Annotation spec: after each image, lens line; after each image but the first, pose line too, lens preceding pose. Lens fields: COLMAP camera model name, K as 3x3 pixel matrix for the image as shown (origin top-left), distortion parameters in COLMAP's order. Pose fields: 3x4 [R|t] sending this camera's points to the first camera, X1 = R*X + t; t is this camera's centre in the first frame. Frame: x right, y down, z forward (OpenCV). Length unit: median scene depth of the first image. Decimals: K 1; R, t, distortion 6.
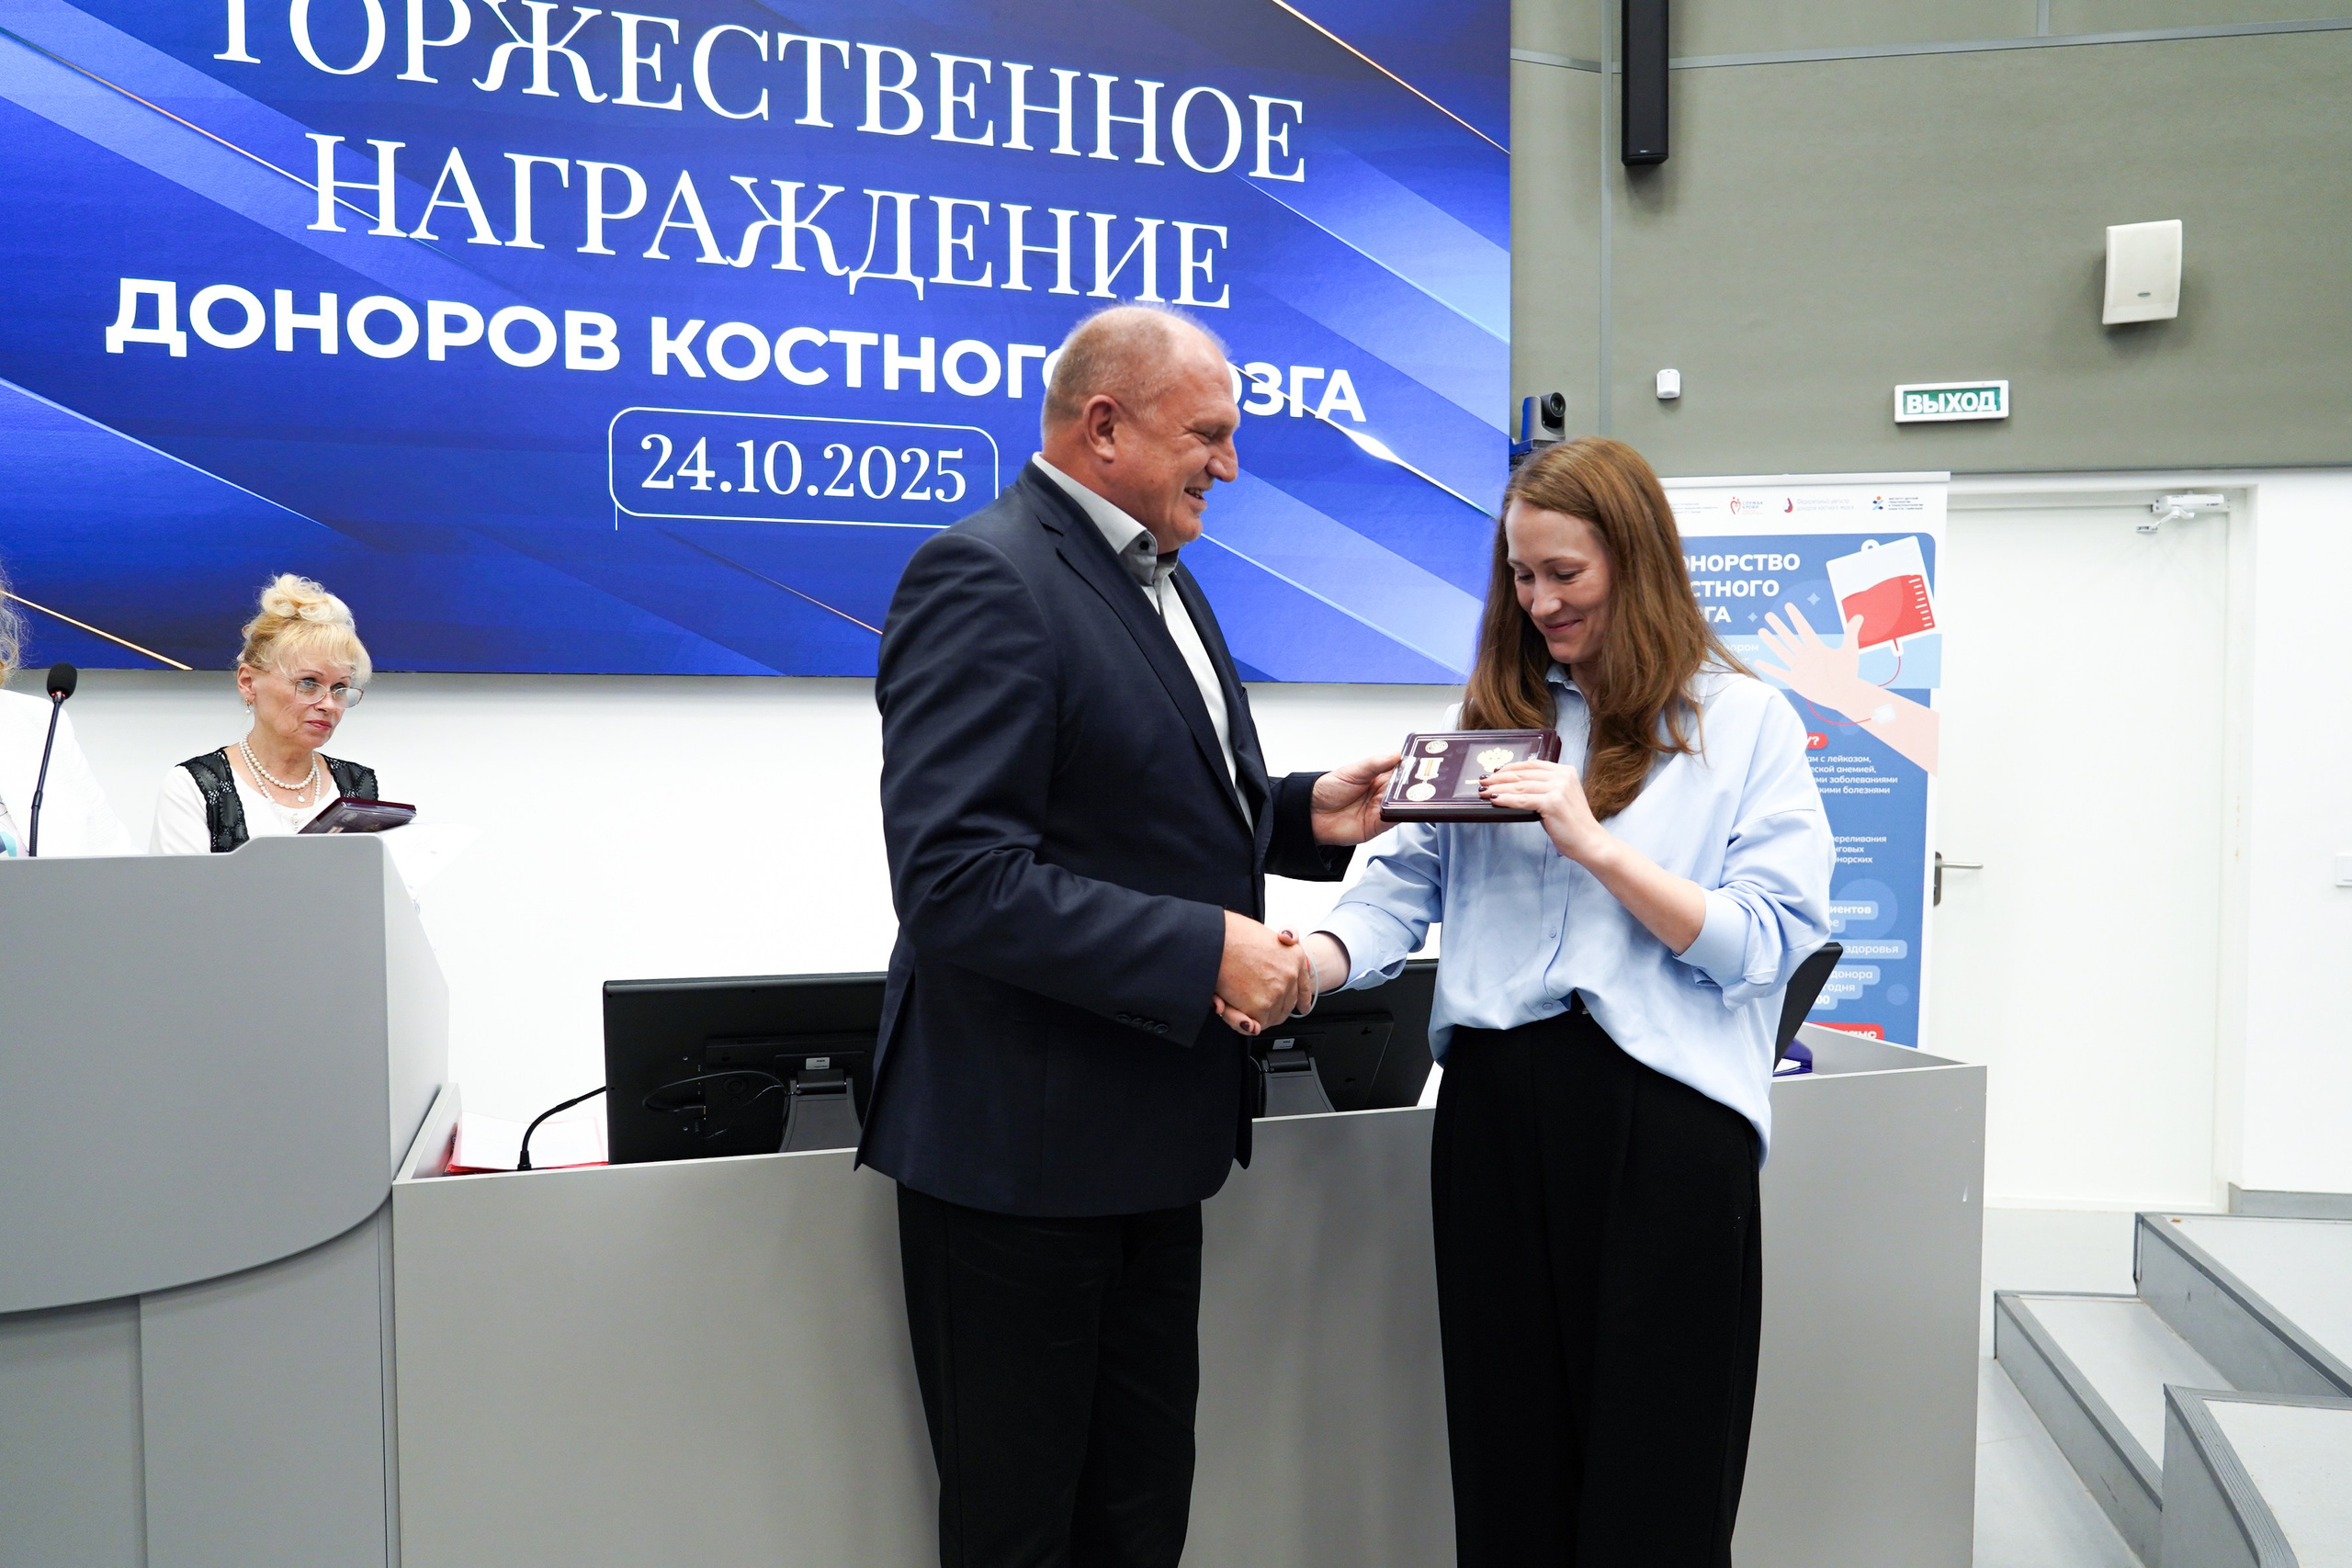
lens RADIAL K [[1728.1, 0, 1224.3], [0, 1728.1, 803.8], [0, 0, 1]] dist [-0.031057, 0.022322]
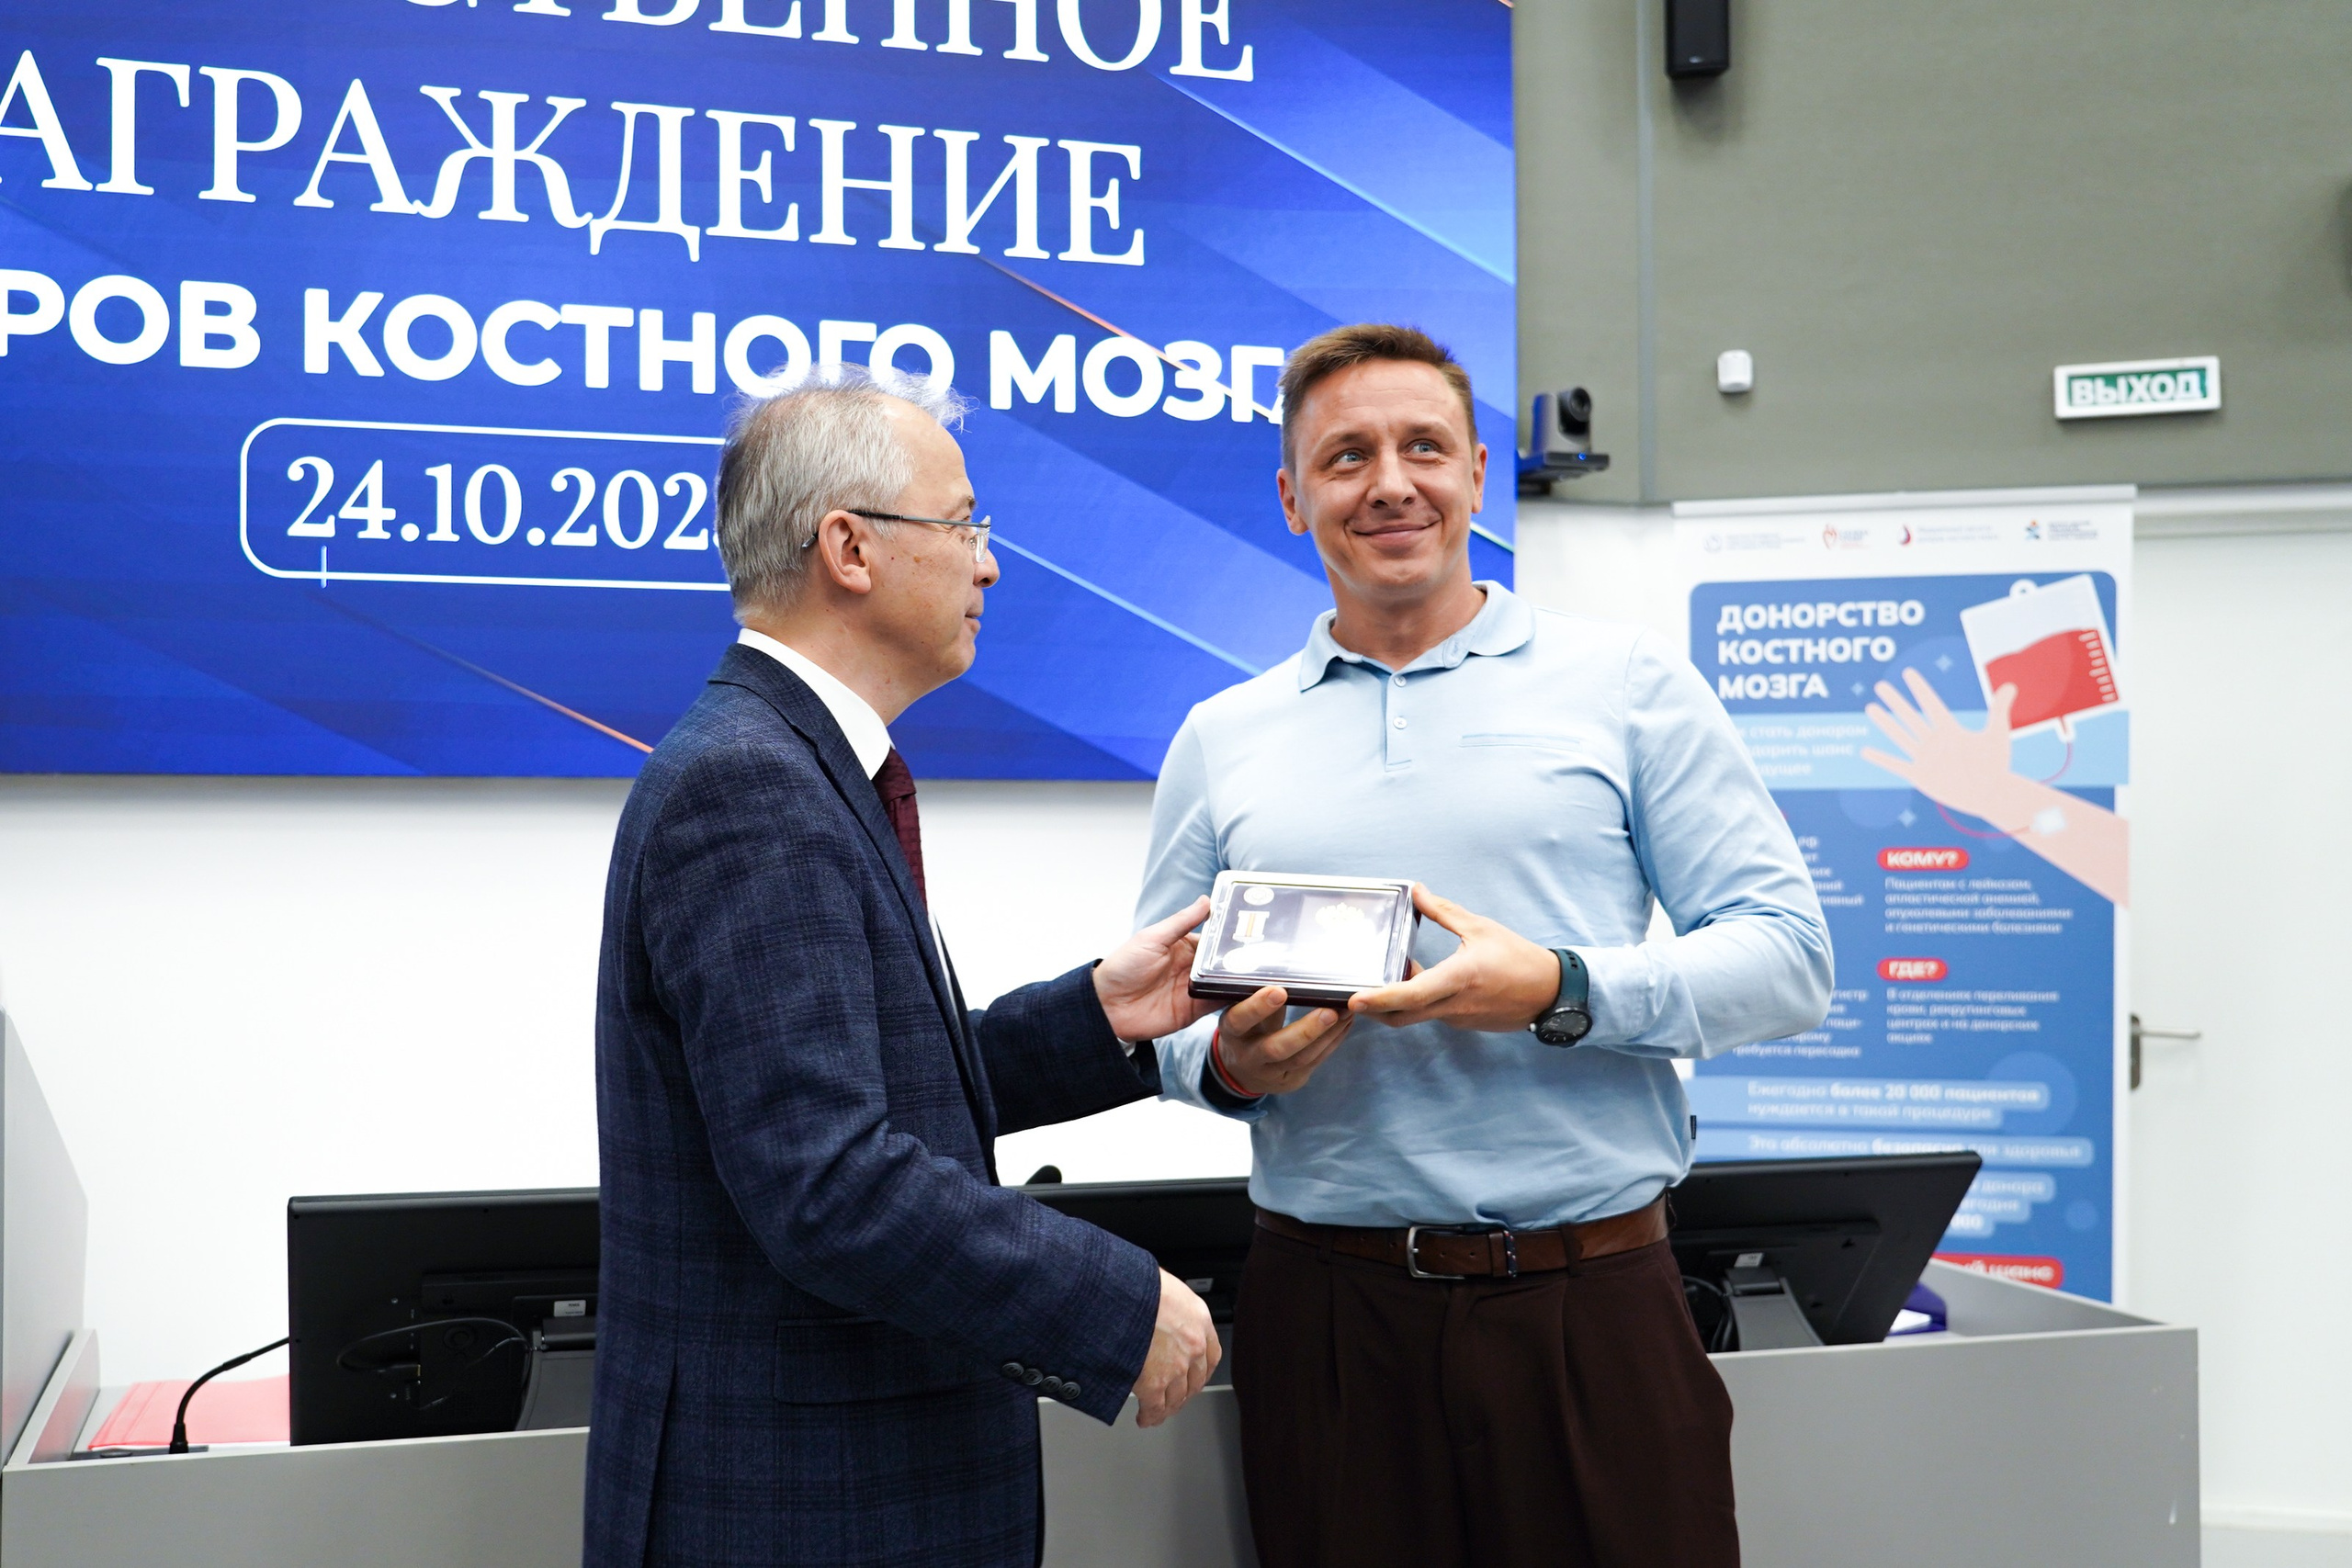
lens RADIAL K [[2302.7, 0, 978.8], [0, 2302.7, 803.8], [0, 0, 1]] dist [-0.003943, 0.000000]
pose [[0.997964, -0.005023, -0.063588, -0.005452], [0.001251, 0.998244, -0.059221, -0.021145], [0.063774, 0.059020, 0.996218, 0.104514]]
